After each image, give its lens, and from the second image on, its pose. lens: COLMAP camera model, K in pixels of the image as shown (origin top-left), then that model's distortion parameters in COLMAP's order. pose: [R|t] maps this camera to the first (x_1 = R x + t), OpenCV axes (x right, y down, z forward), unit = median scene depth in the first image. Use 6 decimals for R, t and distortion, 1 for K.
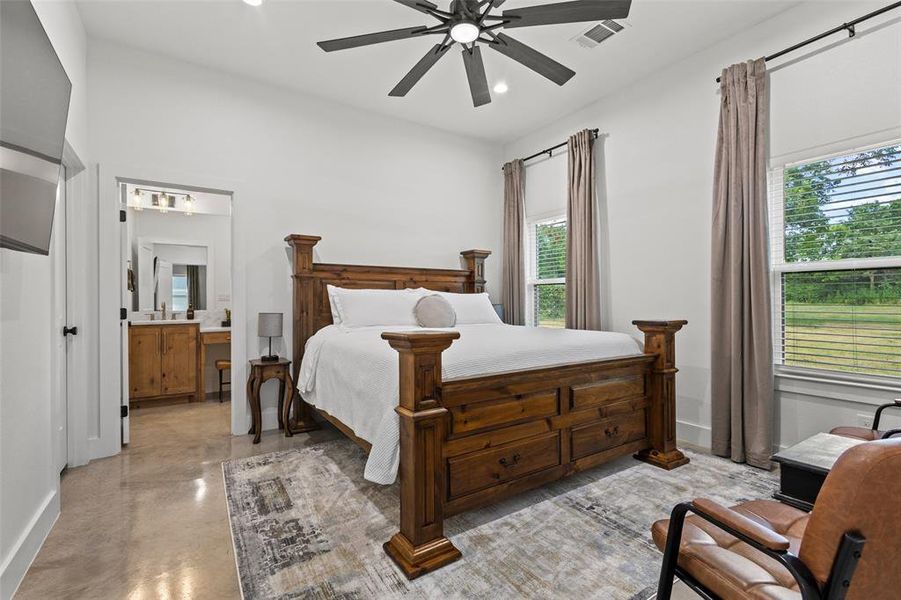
lens RADIAL K [[413.6, 0, 449.6], [0, 413.6, 303.6], [0, 0, 1]] dist [0.001552, -0.000428]
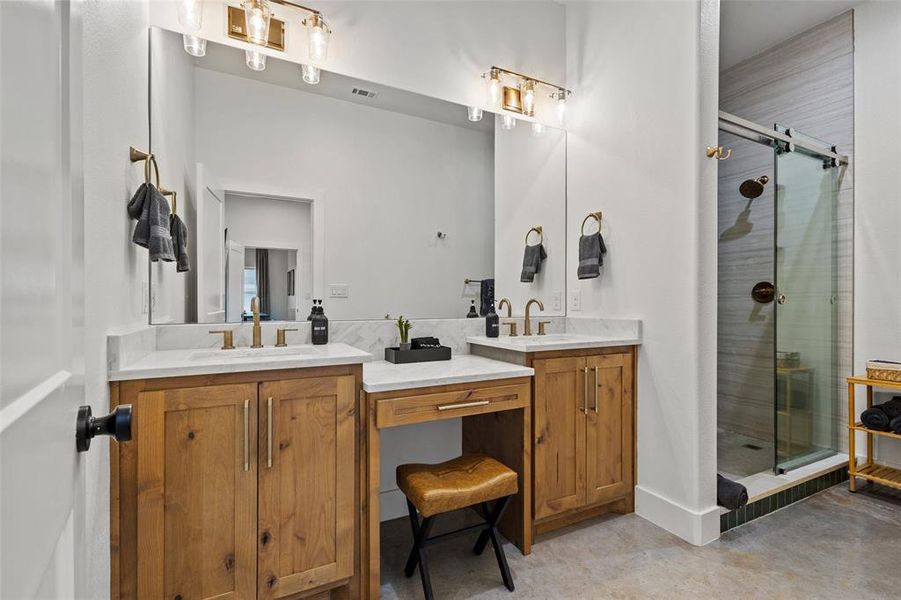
lens RADIAL K [[413.6, 0, 452.8], [0, 413.6, 301.8], [0, 0, 1]] dist [0.001552, -0.000428]
pose [[0.994665, 0.003177, -0.103105, -0.500646], [-0.003447, 0.999991, -0.002441, -0.001339], [0.103097, 0.002784, 0.994667, 0.681109]]
